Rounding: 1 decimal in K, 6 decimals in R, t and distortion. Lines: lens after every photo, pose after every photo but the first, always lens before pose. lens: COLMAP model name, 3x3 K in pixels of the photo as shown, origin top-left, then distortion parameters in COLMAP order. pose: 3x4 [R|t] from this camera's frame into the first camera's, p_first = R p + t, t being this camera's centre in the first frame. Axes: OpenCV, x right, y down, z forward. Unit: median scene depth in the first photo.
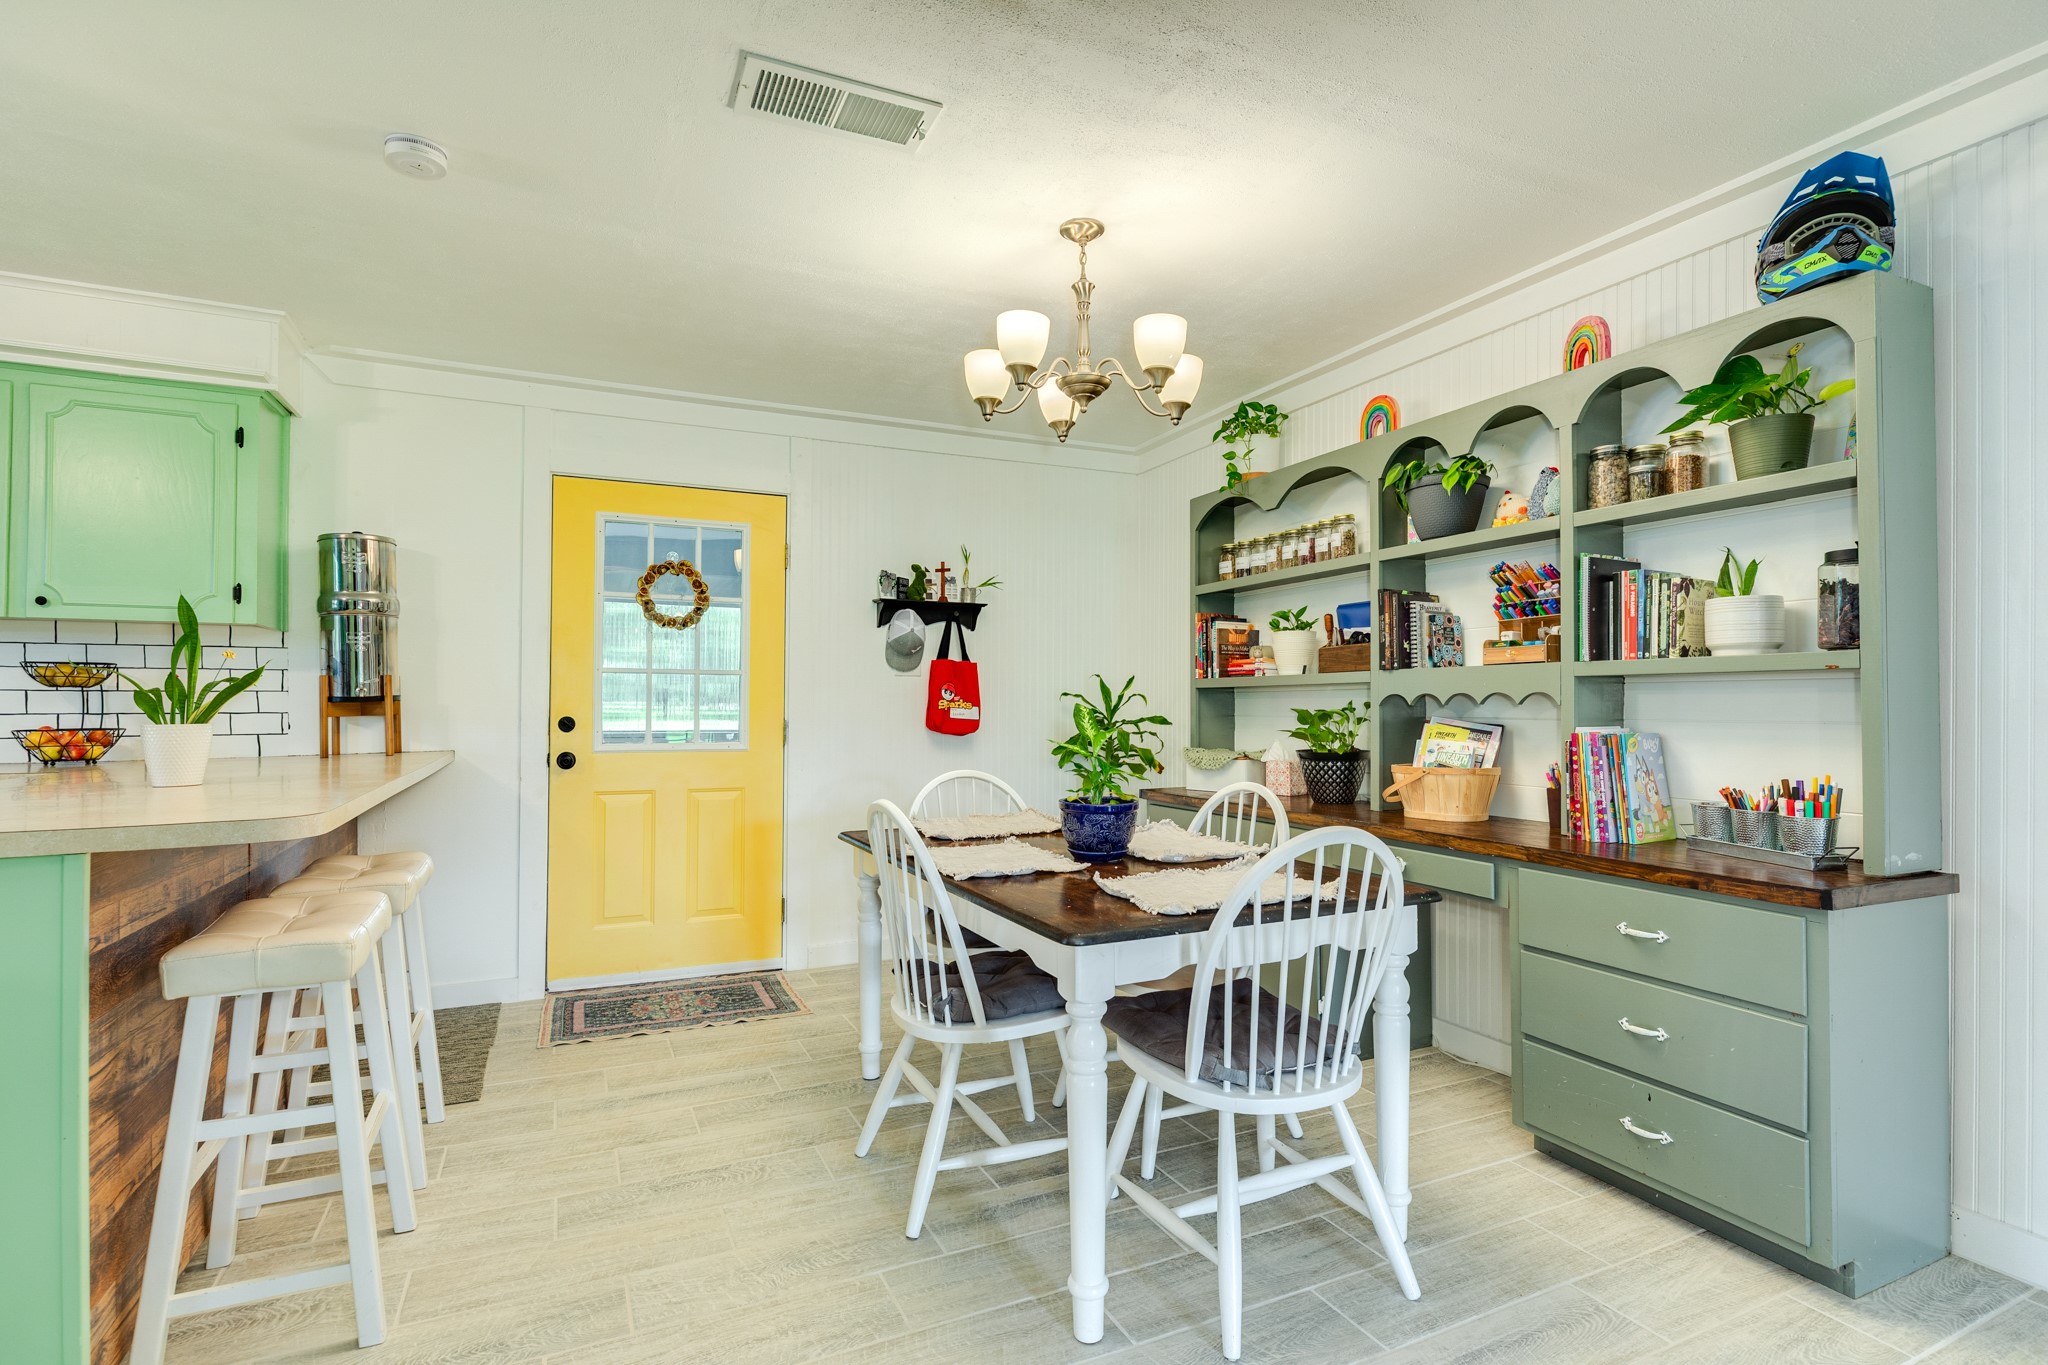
lens RADIAL K [[982.3, 0, 1015.8], [0, 982.3, 686.4], [0, 0, 1]] dist [-0.003867, 0.000136]
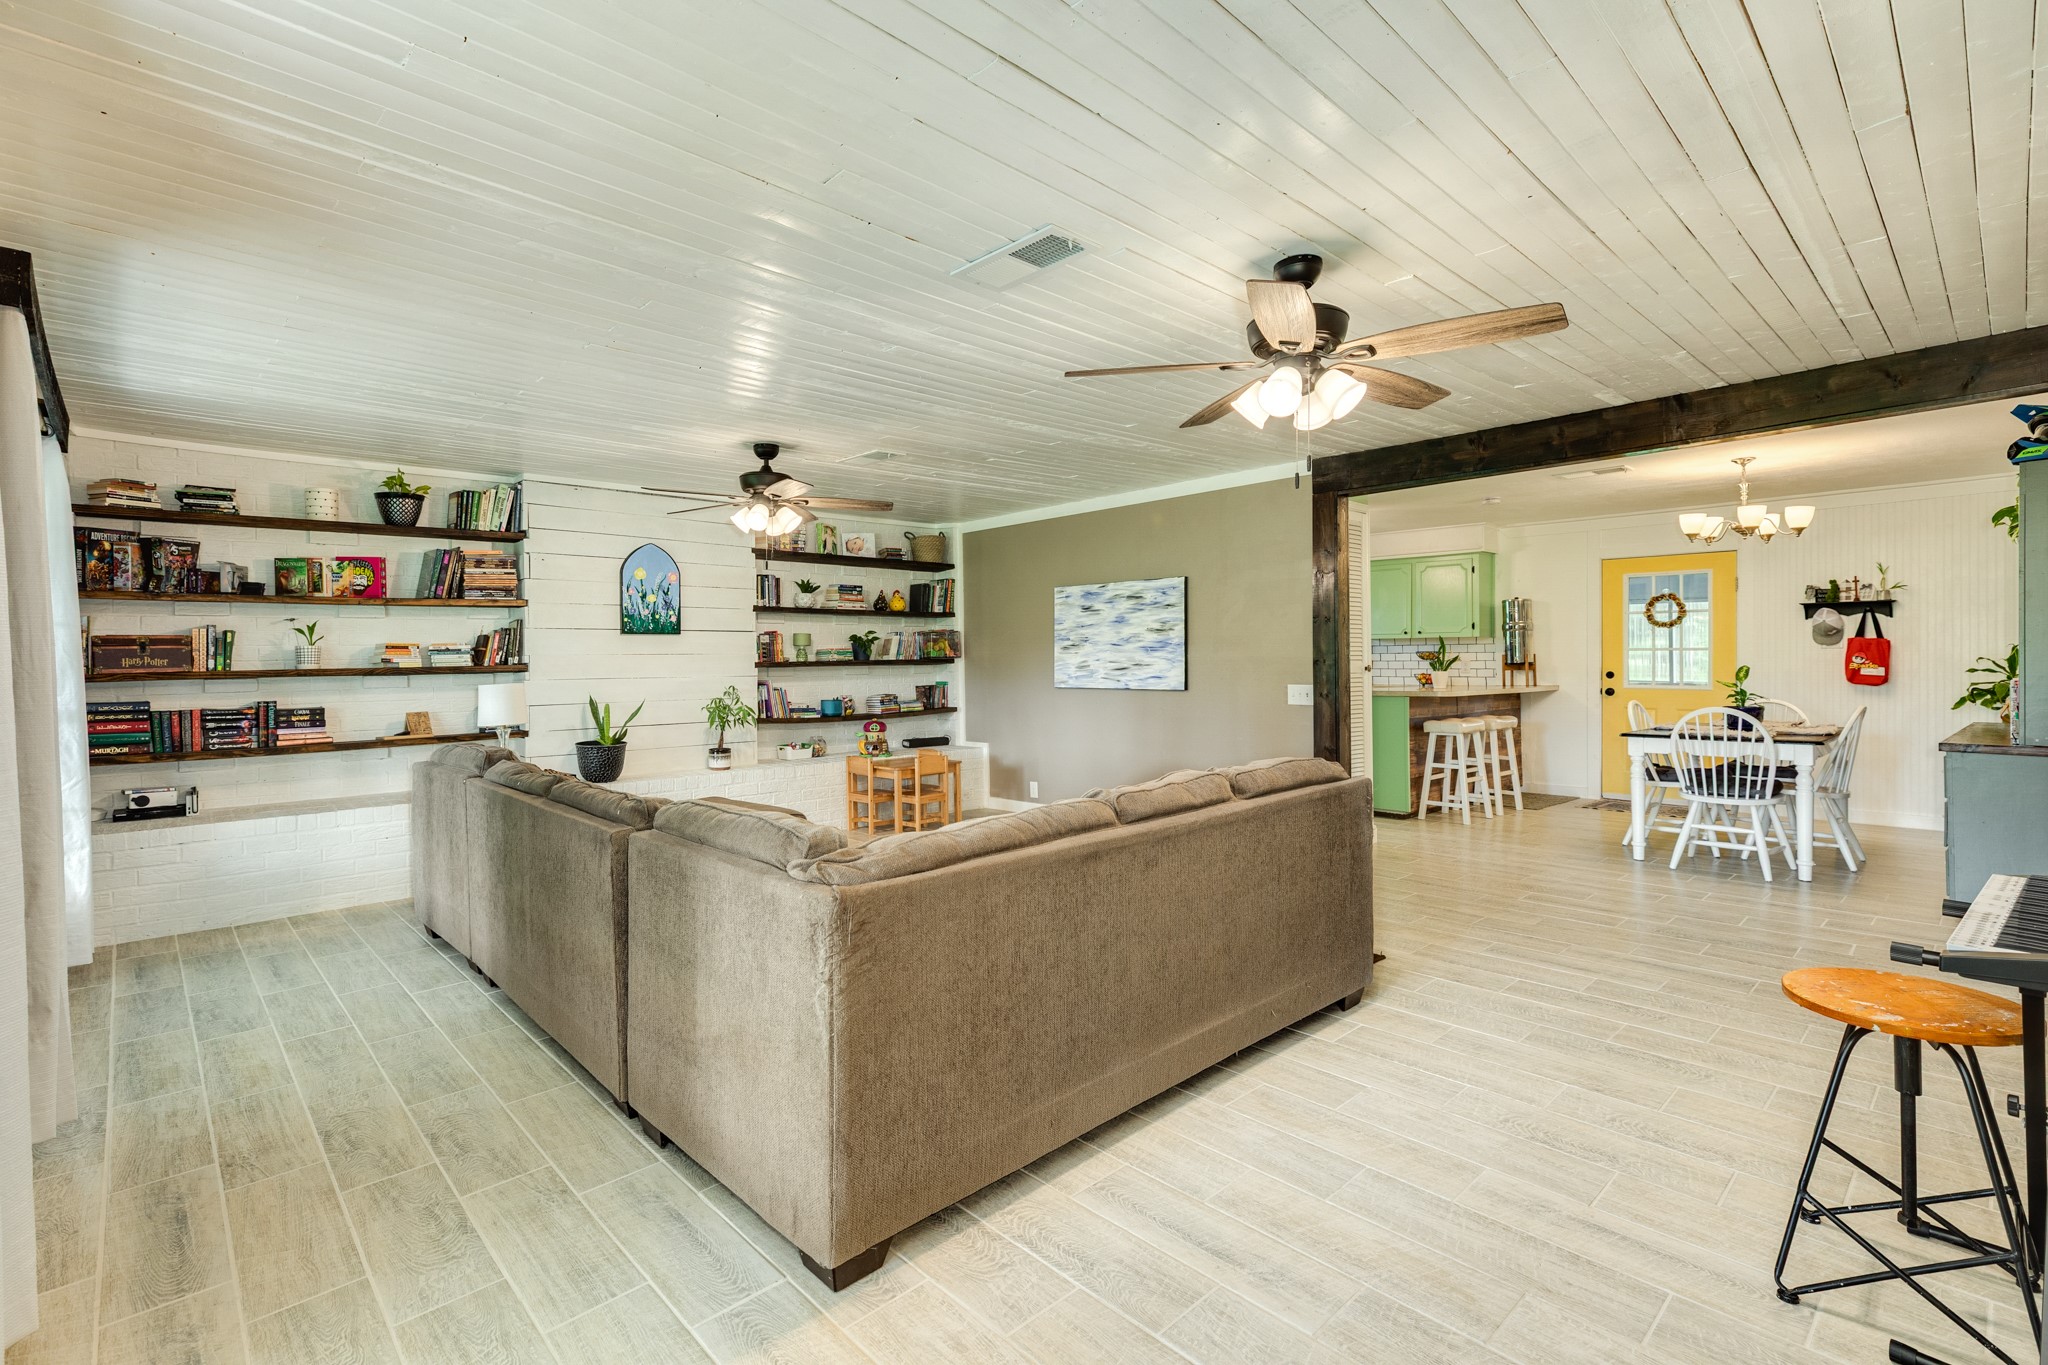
lens RADIAL K [[930.6, 0, 1016.4], [0, 930.6, 663.9], [0, 0, 1]] dist [0.016269, 0.000034]
pose [[0.315406, -0.001658, -0.948955, 1.170996], [0.017491, 0.999839, 0.004066, -0.018198], [0.948796, -0.017881, 0.315384, -0.953609]]
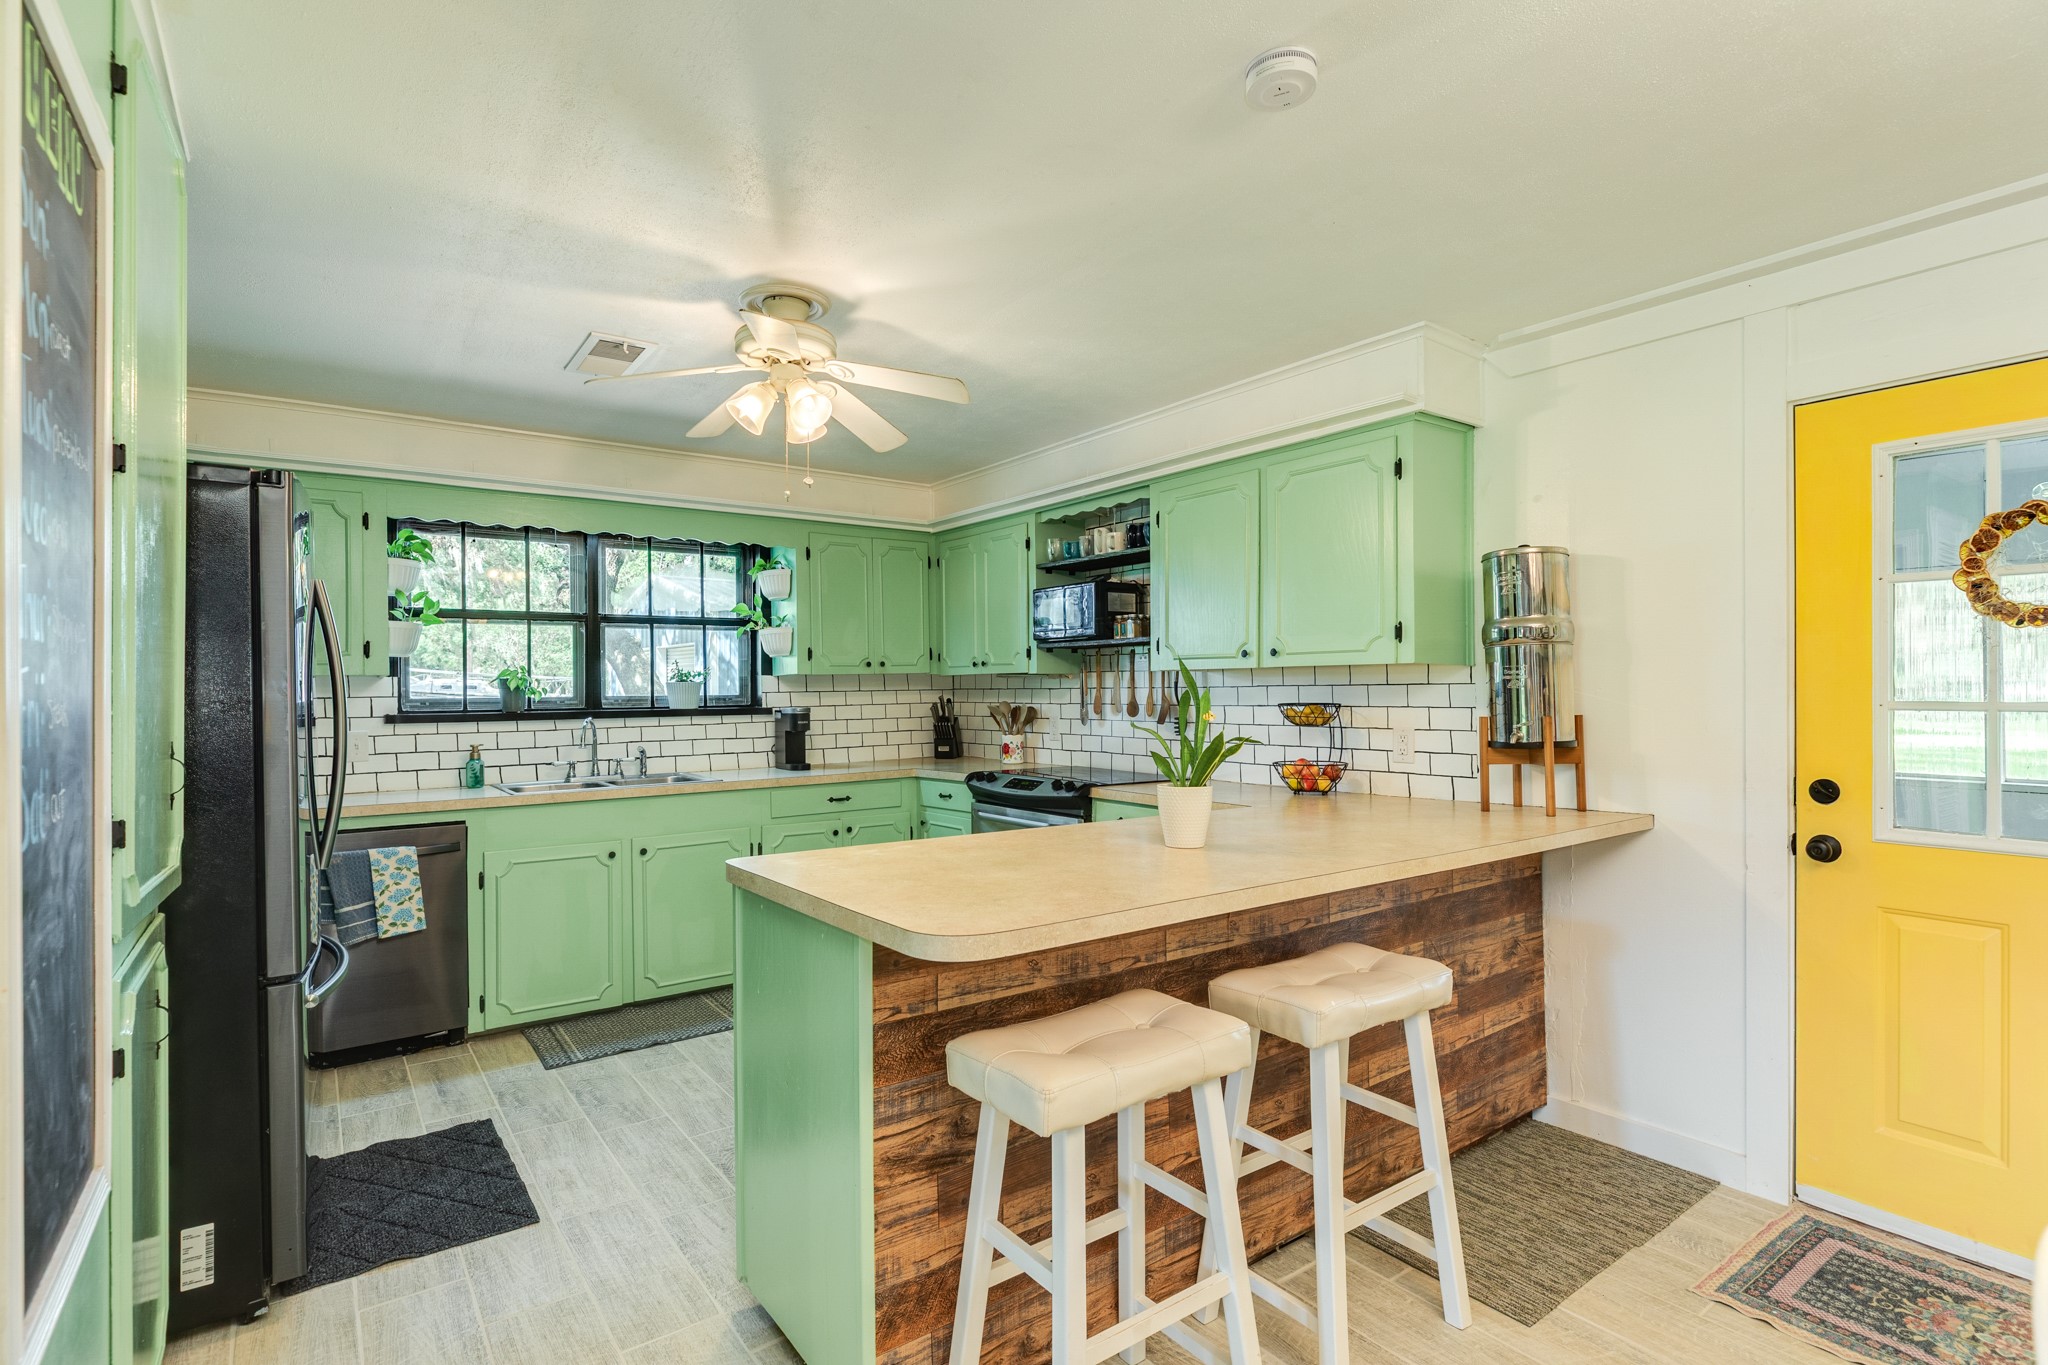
lens RADIAL K [[982.3, 0, 1032.1], [0, 982.3, 689.7], [0, 0, 1]] dist [-0.003867, 0.000136]
pose [[0.202439, -0.006205, -0.979275, 0.065395], [0.017904, 0.999836, -0.002634, -0.037914], [0.979131, -0.016999, 0.202516, 0.402818]]
